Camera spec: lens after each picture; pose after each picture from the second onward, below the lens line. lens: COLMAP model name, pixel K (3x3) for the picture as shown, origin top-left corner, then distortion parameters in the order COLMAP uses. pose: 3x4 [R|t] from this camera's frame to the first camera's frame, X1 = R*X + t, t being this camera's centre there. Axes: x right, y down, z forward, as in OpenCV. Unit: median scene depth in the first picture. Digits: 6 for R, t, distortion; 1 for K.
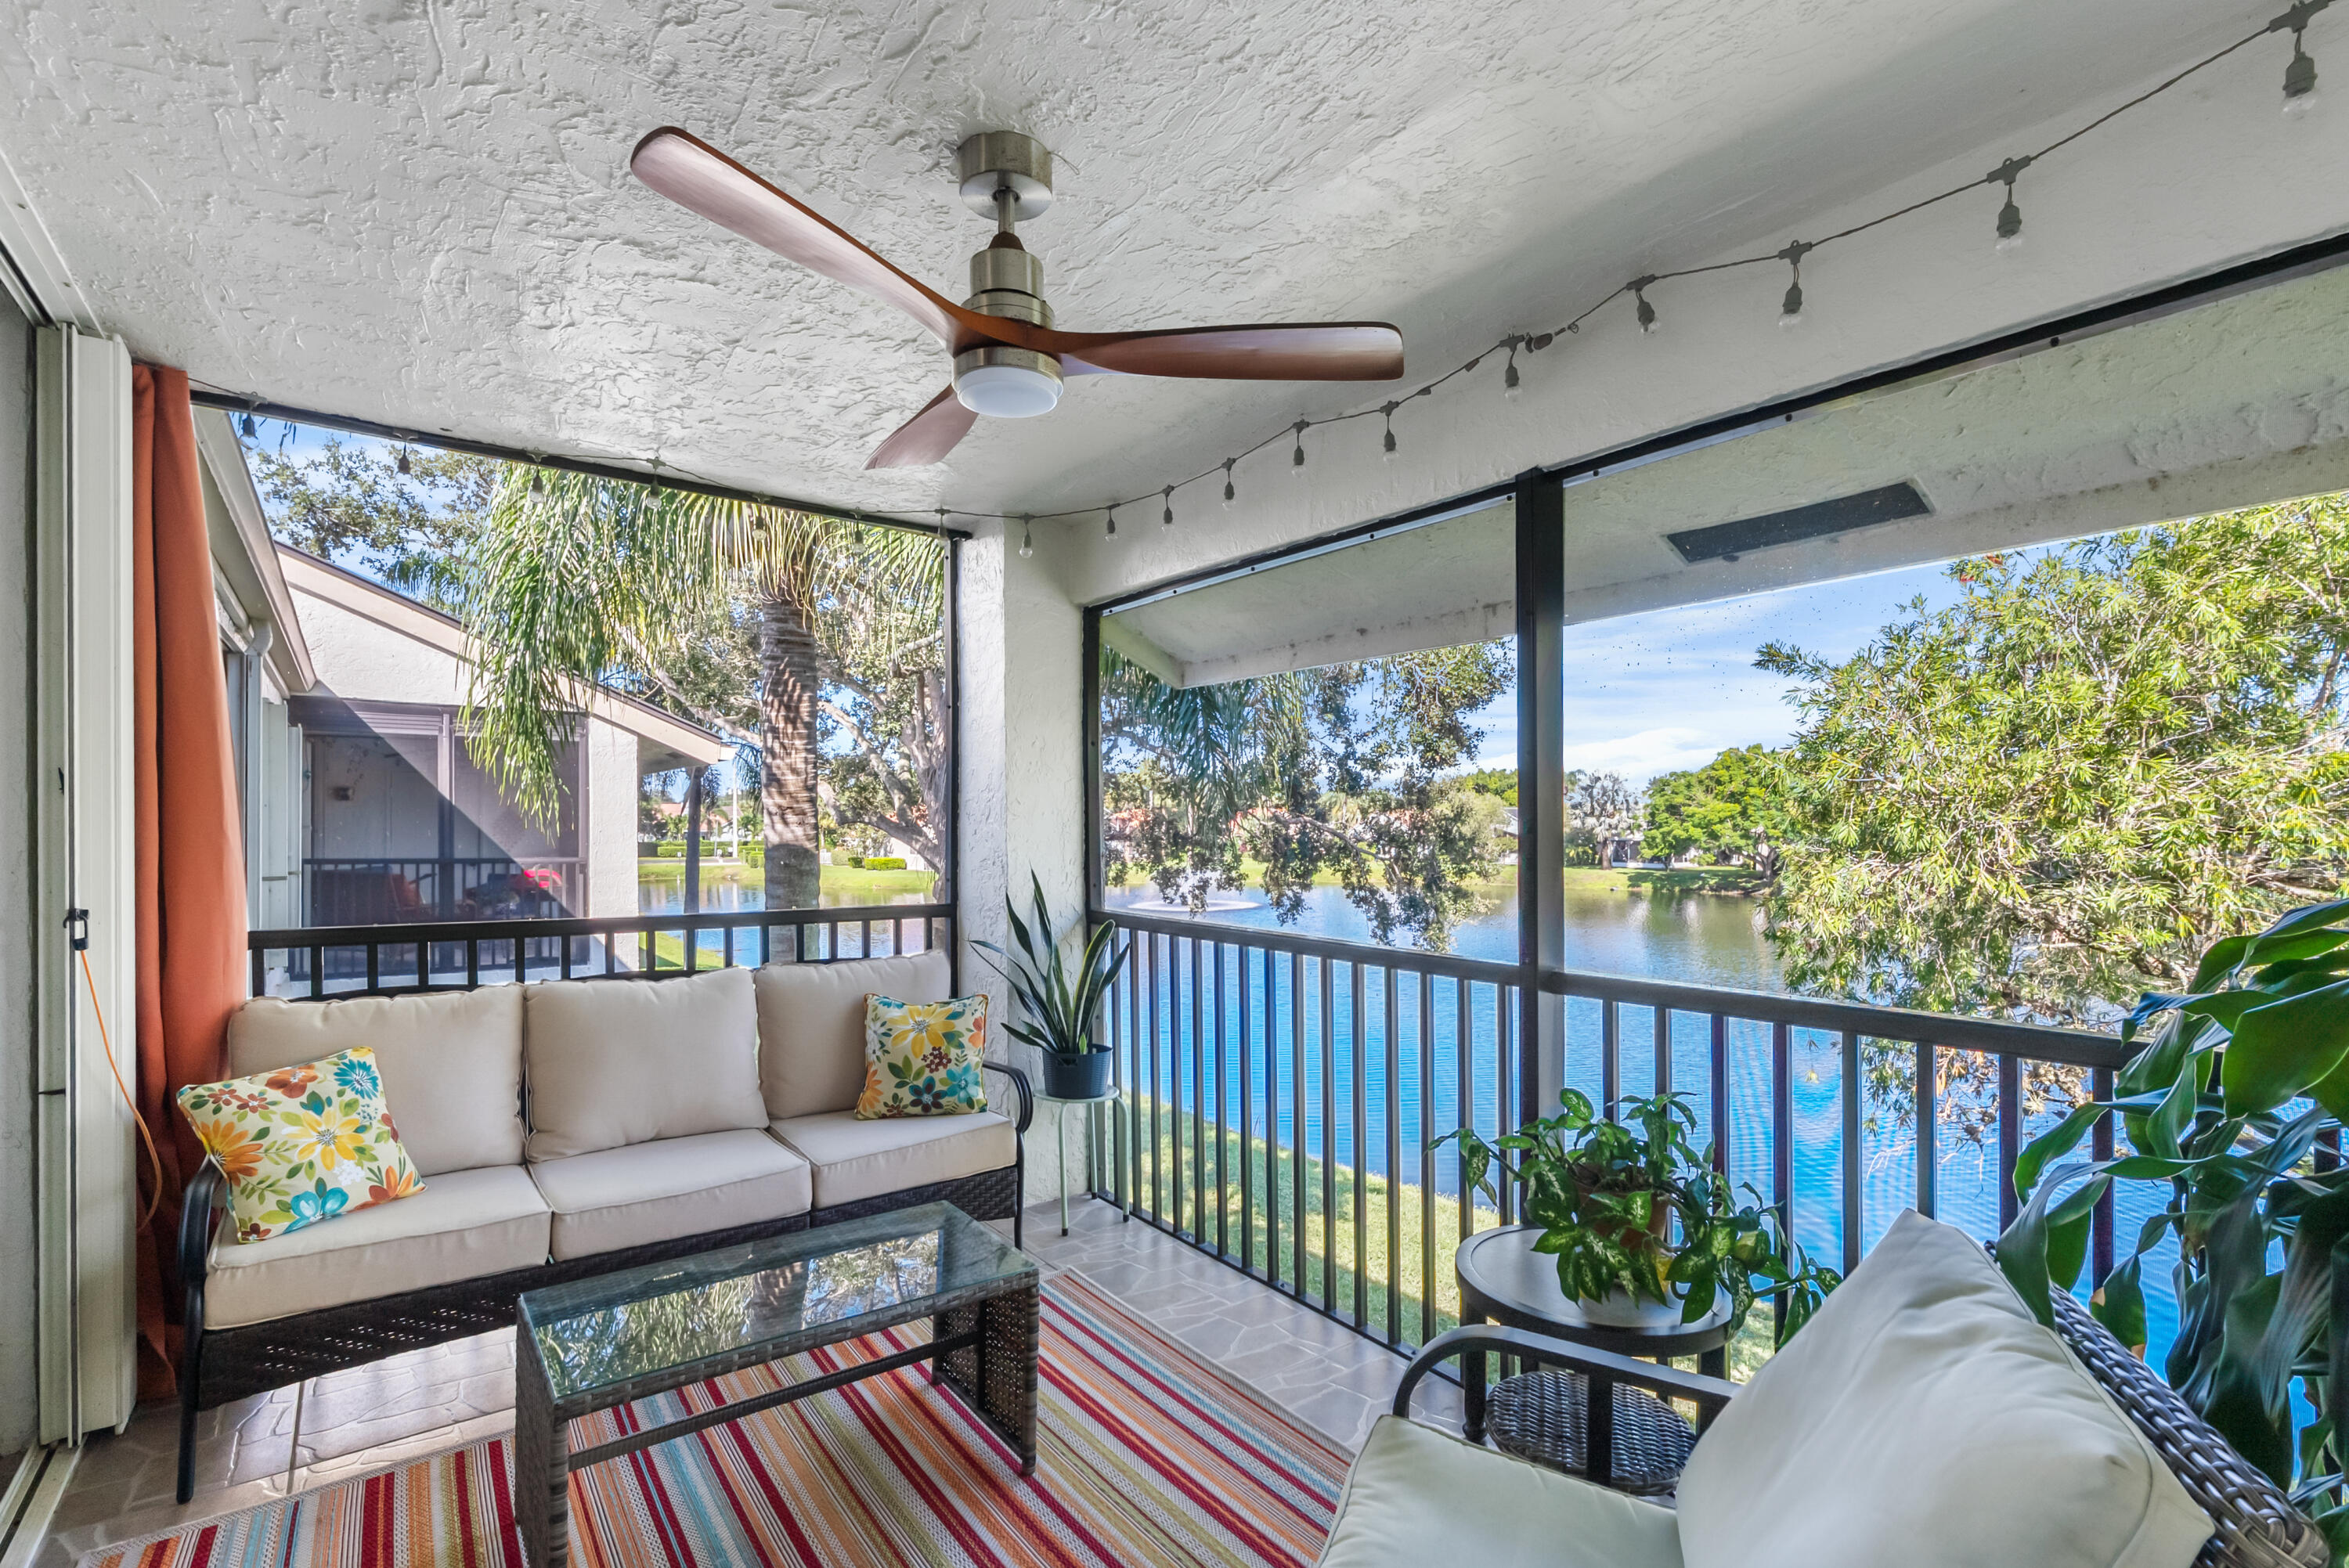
lens RADIAL K [[1052.9, 0, 1180.4], [0, 1052.9, 819.3], [0, 0, 1]] dist [-0.001458, 0.000117]
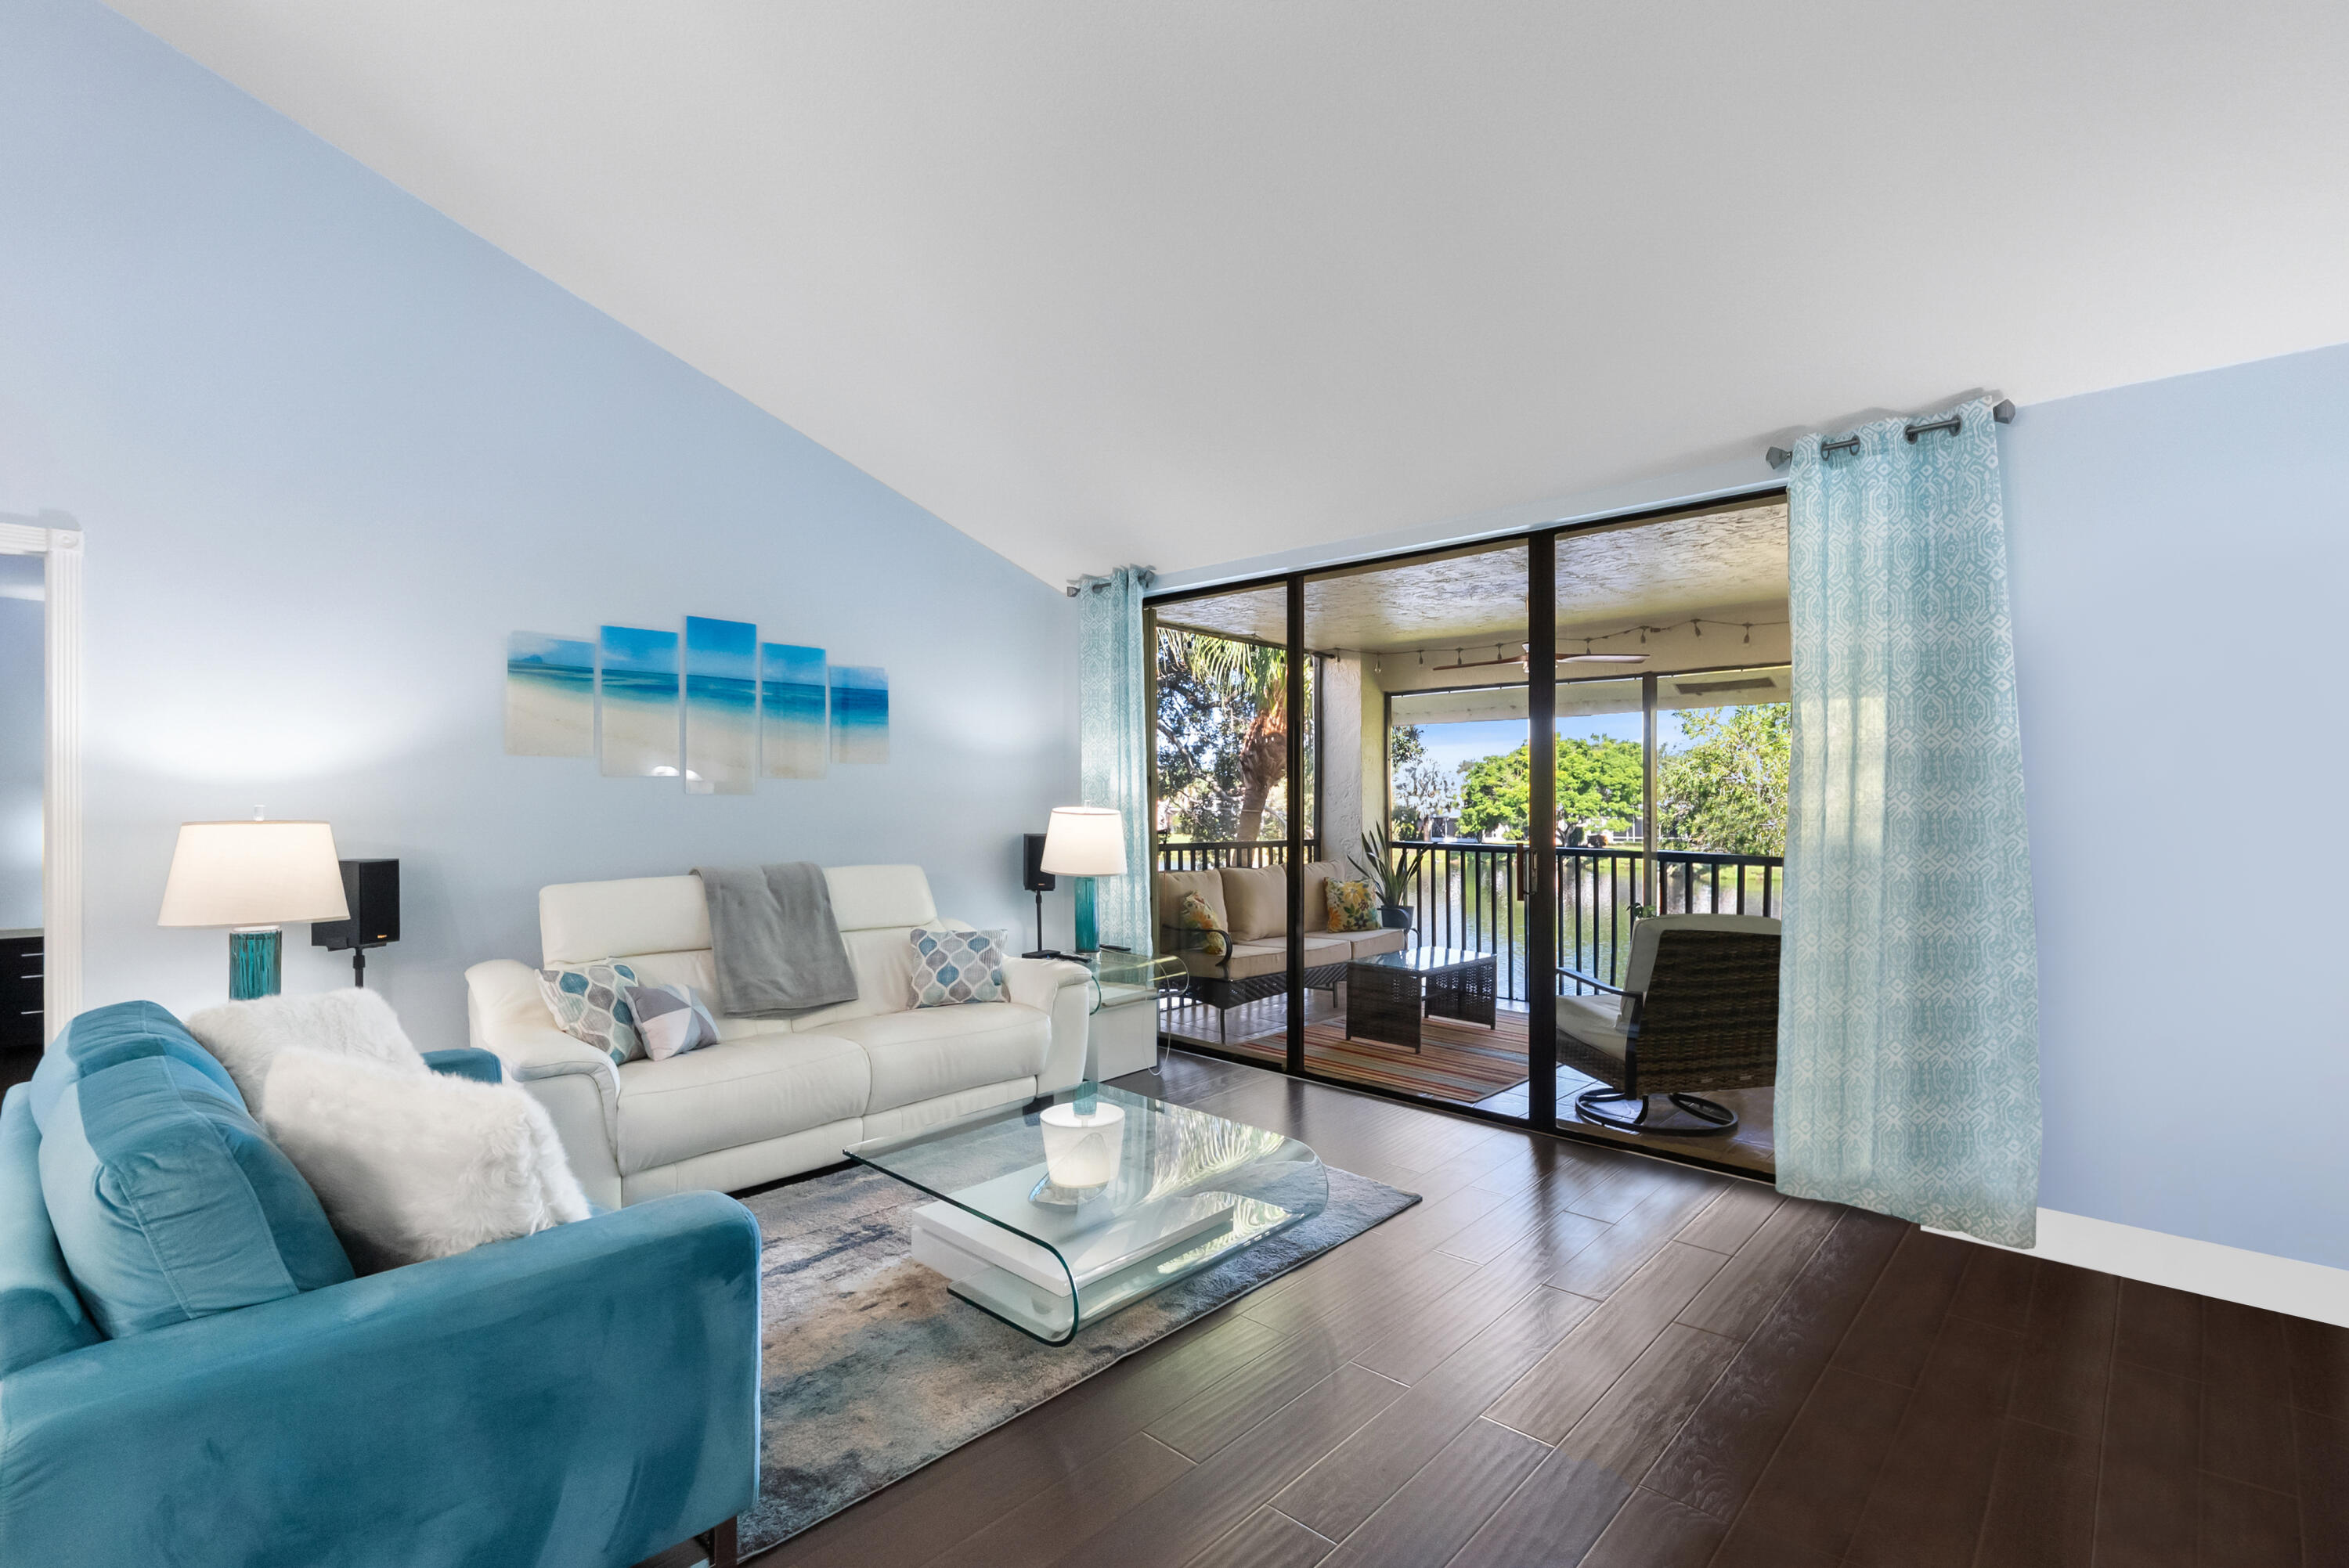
lens RADIAL K [[1080.7, 0, 1174.5], [0, 1080.7, 784.0], [0, 0, 1]] dist [0.021855, 0.000030]
pose [[0.983674, 0.004628, 0.179902, -0.067619], [-0.002317, 0.999912, -0.013053, 0.000336], [-0.179947, 0.012423, 0.983598, -0.076349]]
